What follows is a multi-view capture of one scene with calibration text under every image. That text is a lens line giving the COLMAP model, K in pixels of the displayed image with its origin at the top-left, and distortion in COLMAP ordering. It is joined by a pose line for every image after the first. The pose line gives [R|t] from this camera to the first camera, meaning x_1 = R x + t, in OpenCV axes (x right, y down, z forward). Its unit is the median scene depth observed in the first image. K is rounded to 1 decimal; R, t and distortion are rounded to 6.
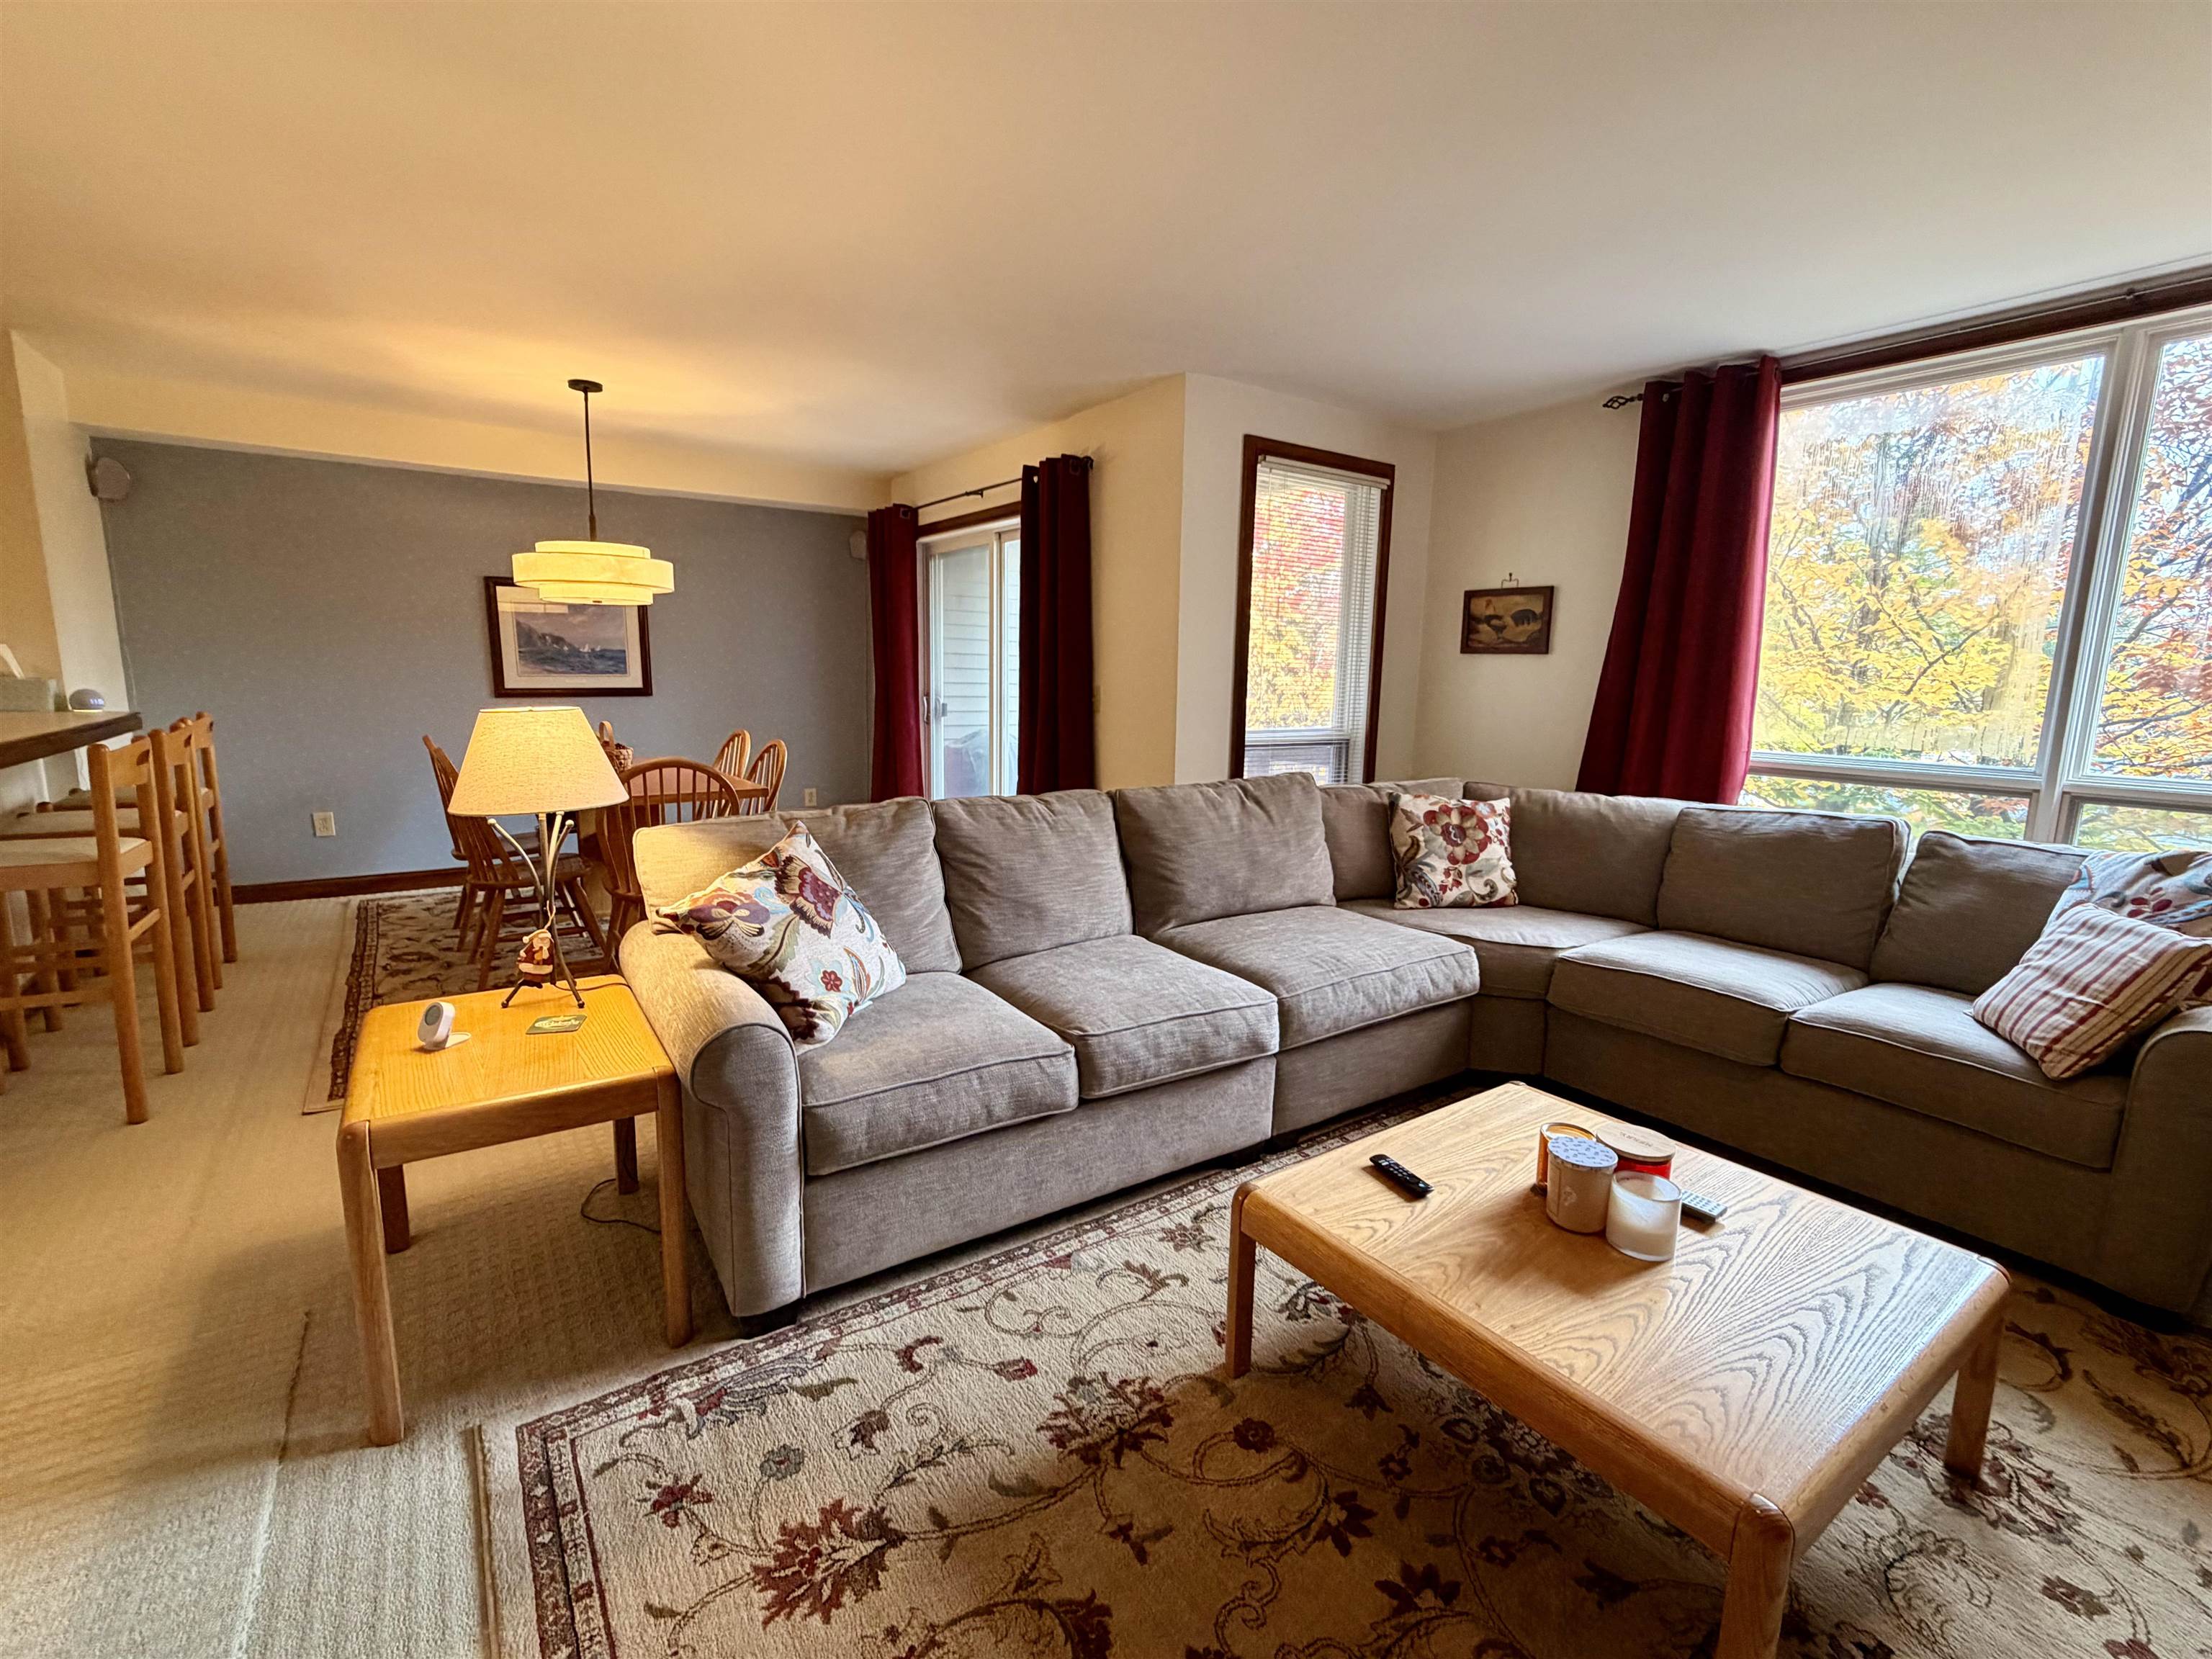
lens RADIAL K [[985.3, 0, 1109.7], [0, 985.3, 829.8], [0, 0, 1]] dist [-0.000457, 0.000351]
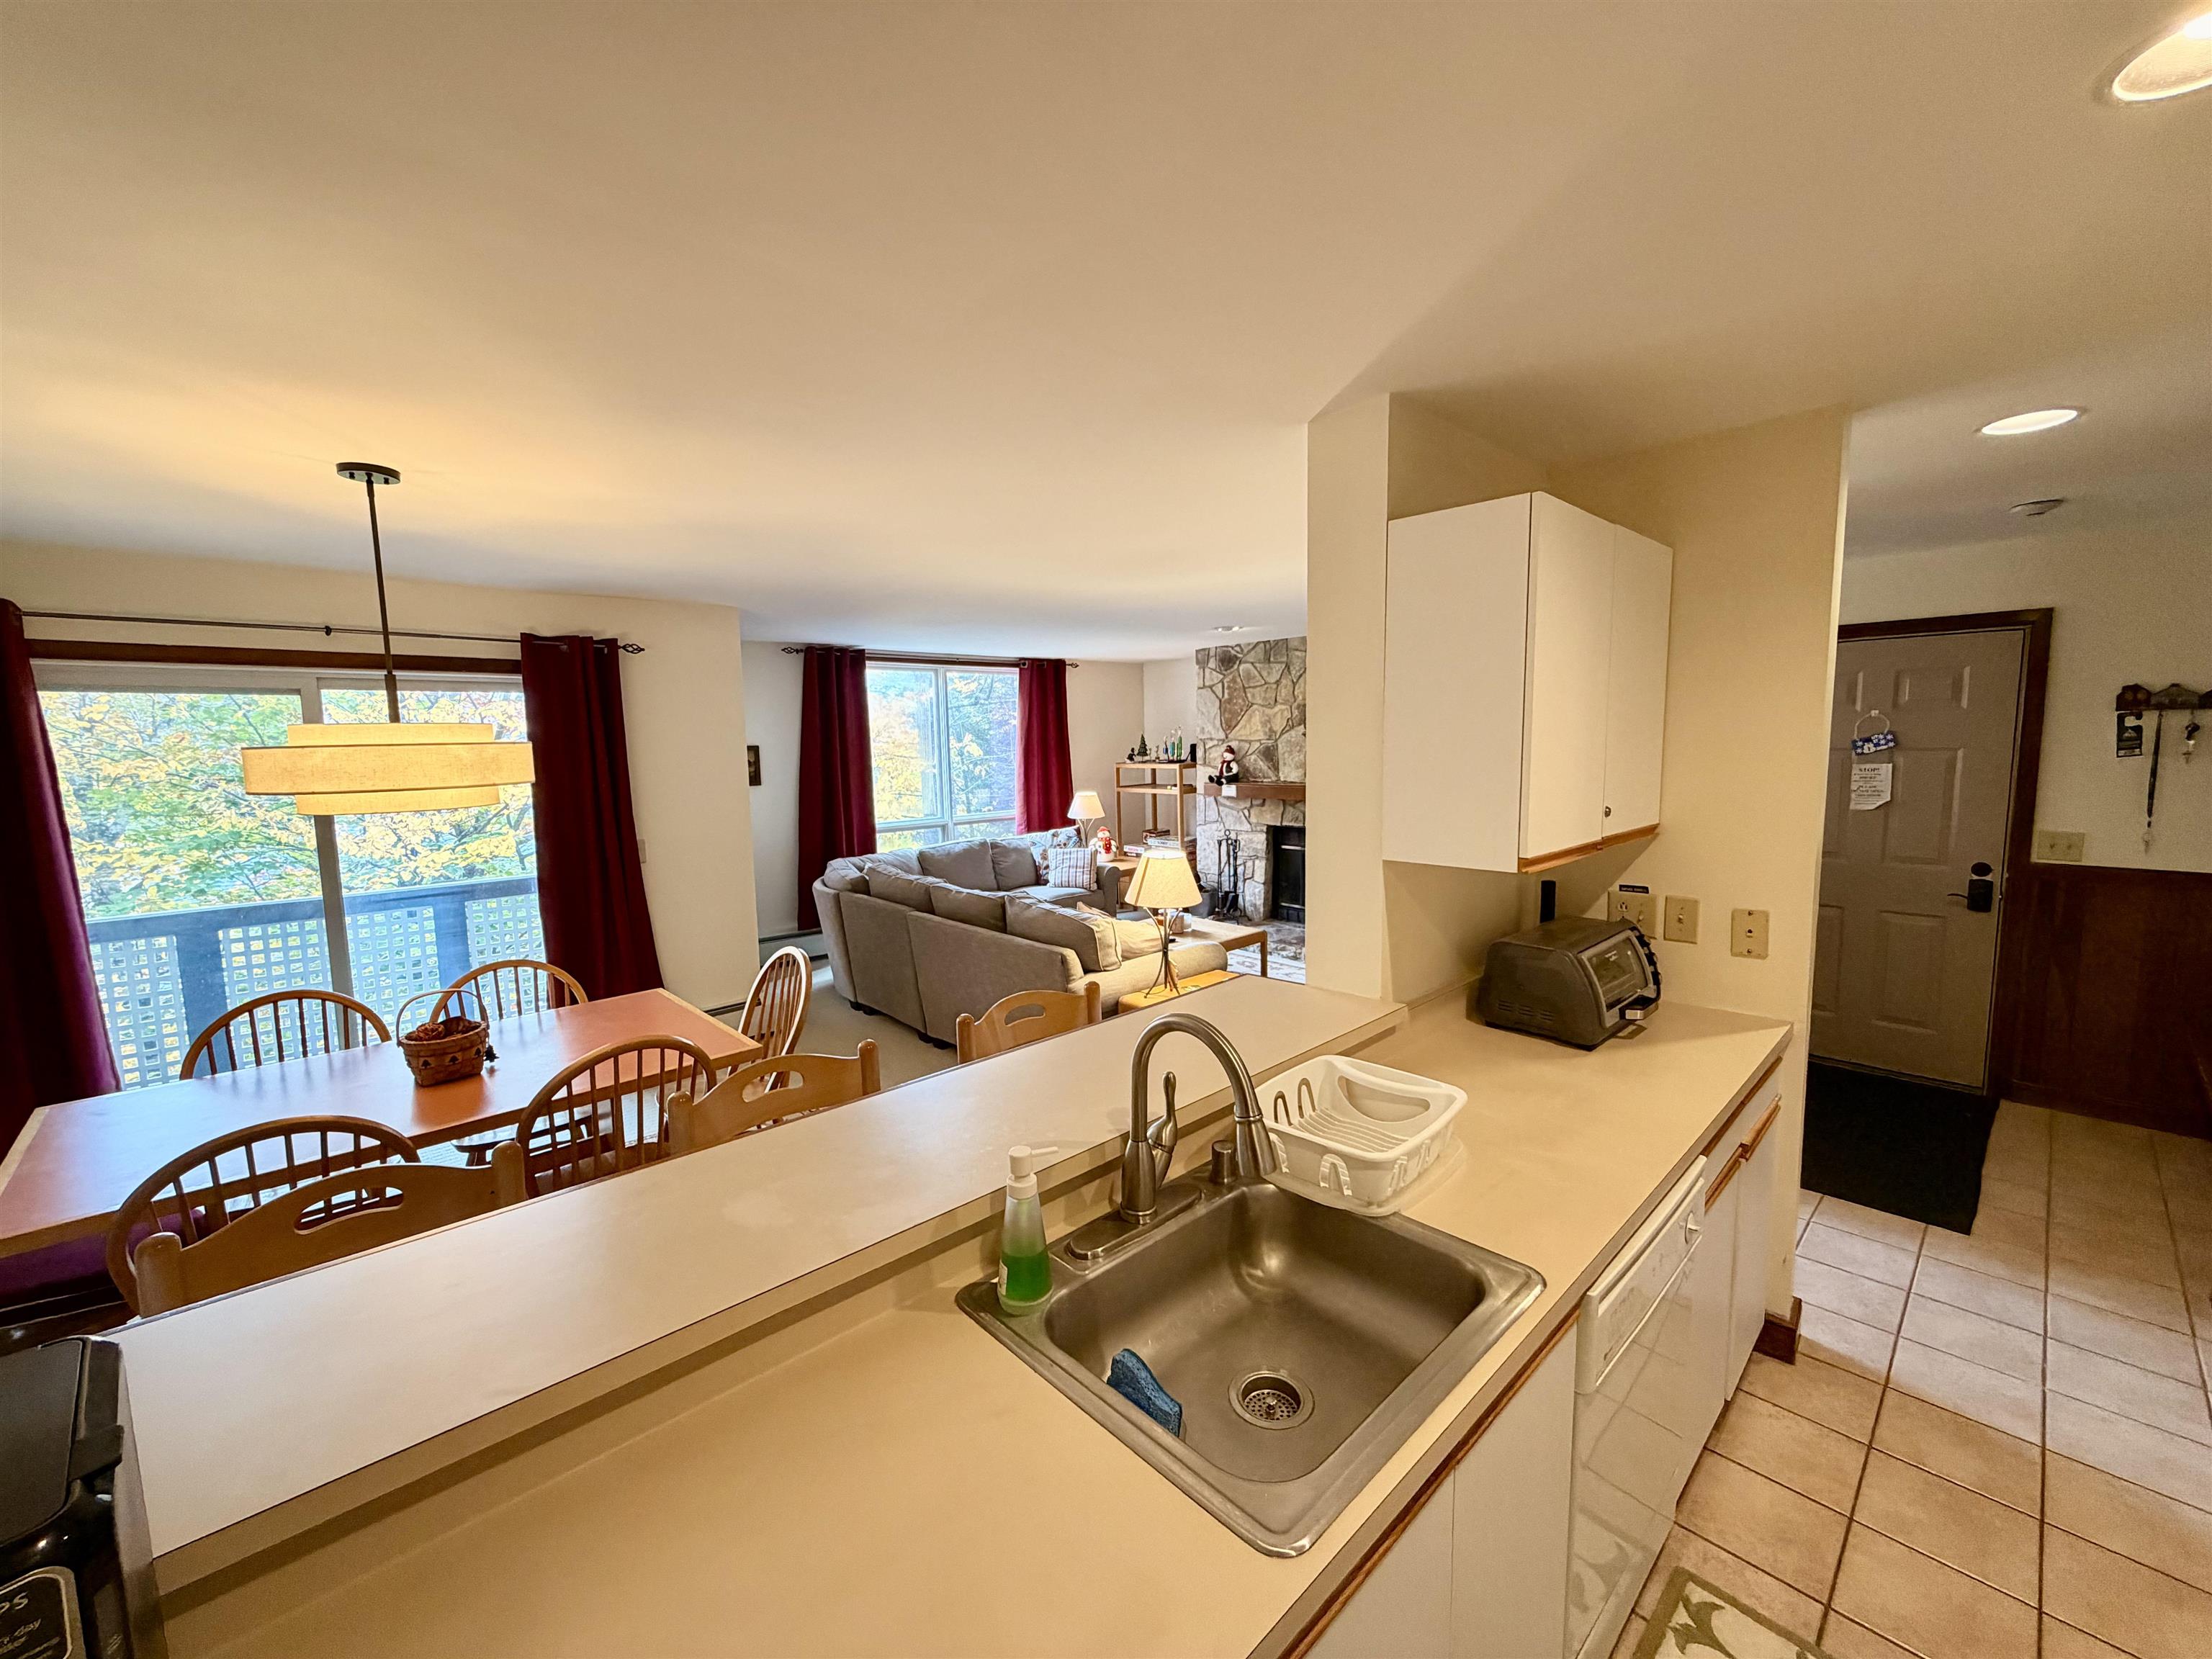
lens RADIAL K [[882.0, 0, 1096.7], [0, 882.0, 832.0], [0, 0, 1]] dist [-0.002229, 0.000366]
pose [[-0.137382, -0.121529, 0.983035, -1.282470], [0.177401, 0.973379, 0.145128, -0.248640], [-0.974503, 0.194329, -0.112165, 0.717543]]
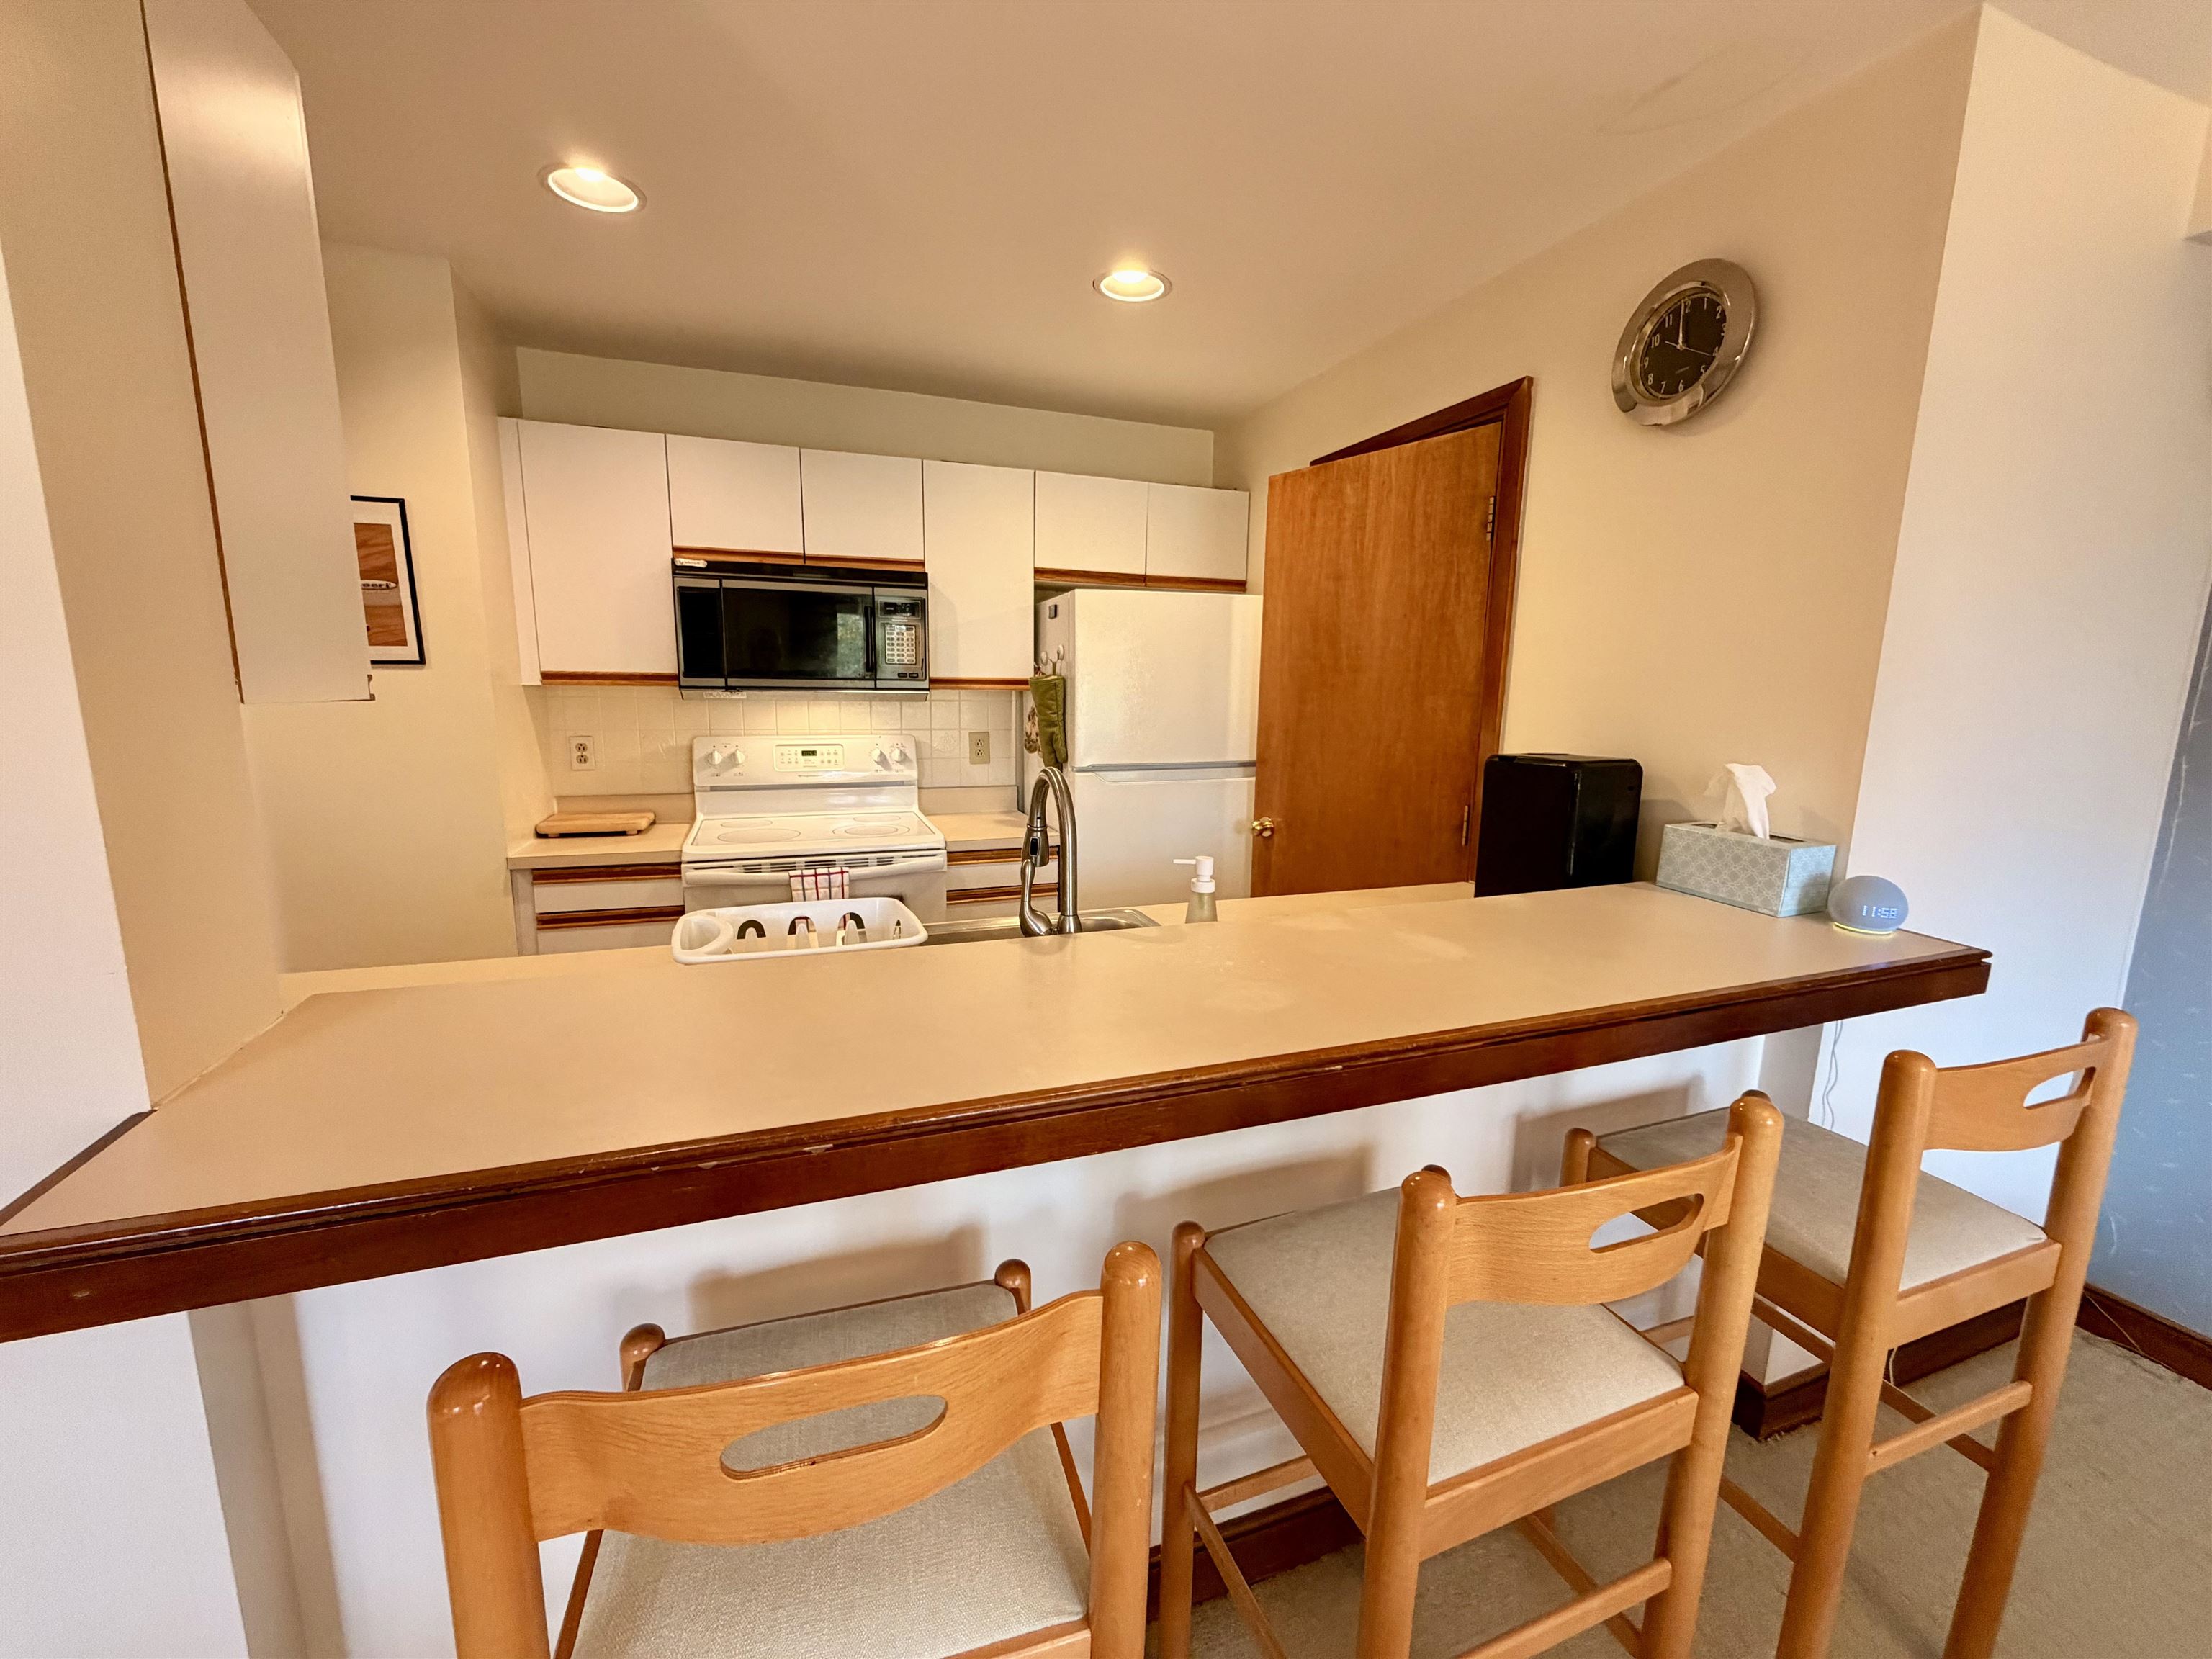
lens RADIAL K [[882.0, 0, 1099.6], [0, 882.0, 830.6], [0, 0, 1]] dist [-0.002229, 0.000366]
pose [[-0.257721, 0.133959, -0.956888, -0.601301], [-0.176879, 0.967066, 0.183023, -0.173855], [0.949891, 0.216422, -0.225539, 0.769633]]
